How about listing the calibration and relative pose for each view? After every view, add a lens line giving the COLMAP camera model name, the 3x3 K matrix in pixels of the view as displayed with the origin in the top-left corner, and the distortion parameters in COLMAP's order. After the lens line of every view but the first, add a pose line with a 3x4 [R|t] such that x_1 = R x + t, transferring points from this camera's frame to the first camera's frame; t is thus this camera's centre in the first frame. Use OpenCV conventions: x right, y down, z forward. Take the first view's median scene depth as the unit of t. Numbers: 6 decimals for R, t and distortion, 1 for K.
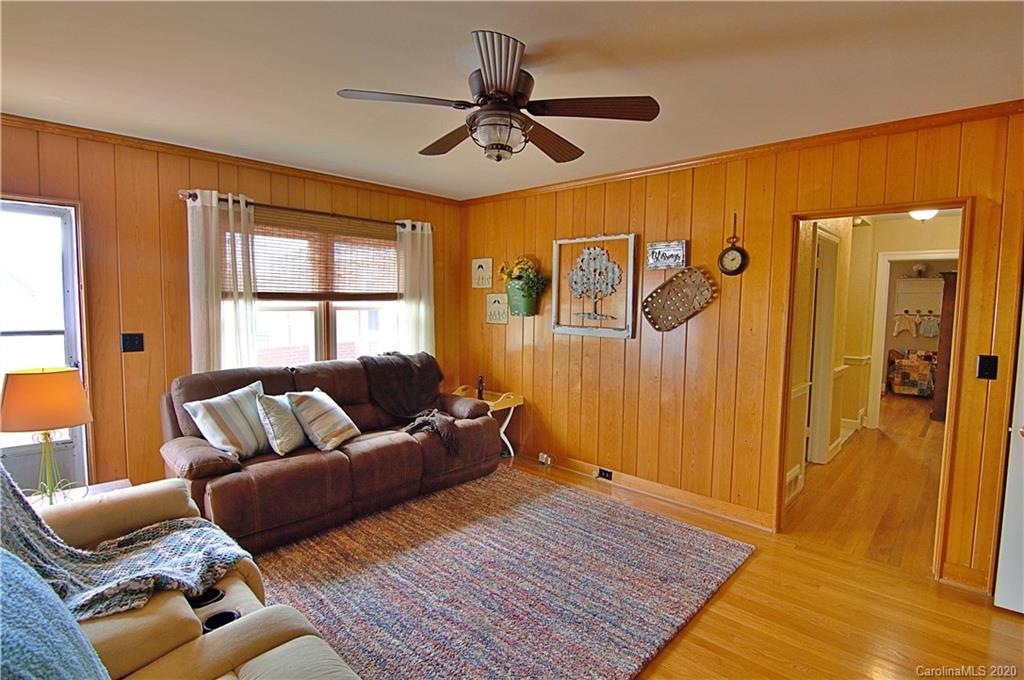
lens RADIAL K [[502.9, 0, 512.0], [0, 502.9, 340.0], [0, 0, 1]] dist [-0.000334, -0.012365]
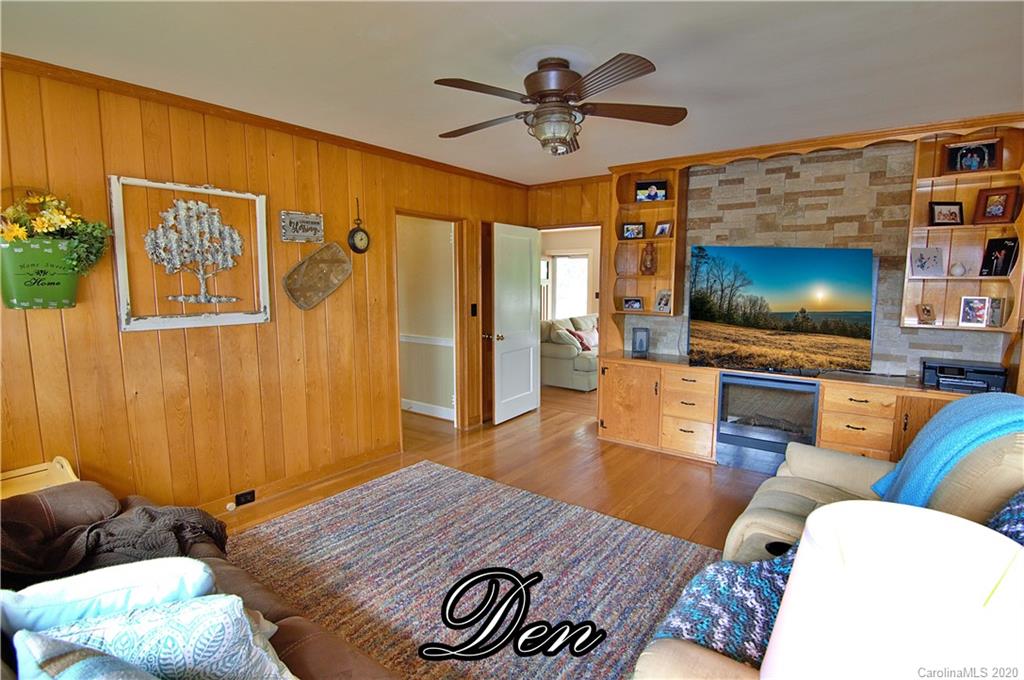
lens RADIAL K [[502.9, 0, 512.0], [0, 502.9, 340.0], [0, 0, 1]] dist [-0.000334, -0.012365]
pose [[-0.112747, -0.129015, 0.985212, -0.725442], [0.078892, 0.987242, 0.138309, -0.064033], [-0.990487, 0.093320, -0.101130, 0.774099]]
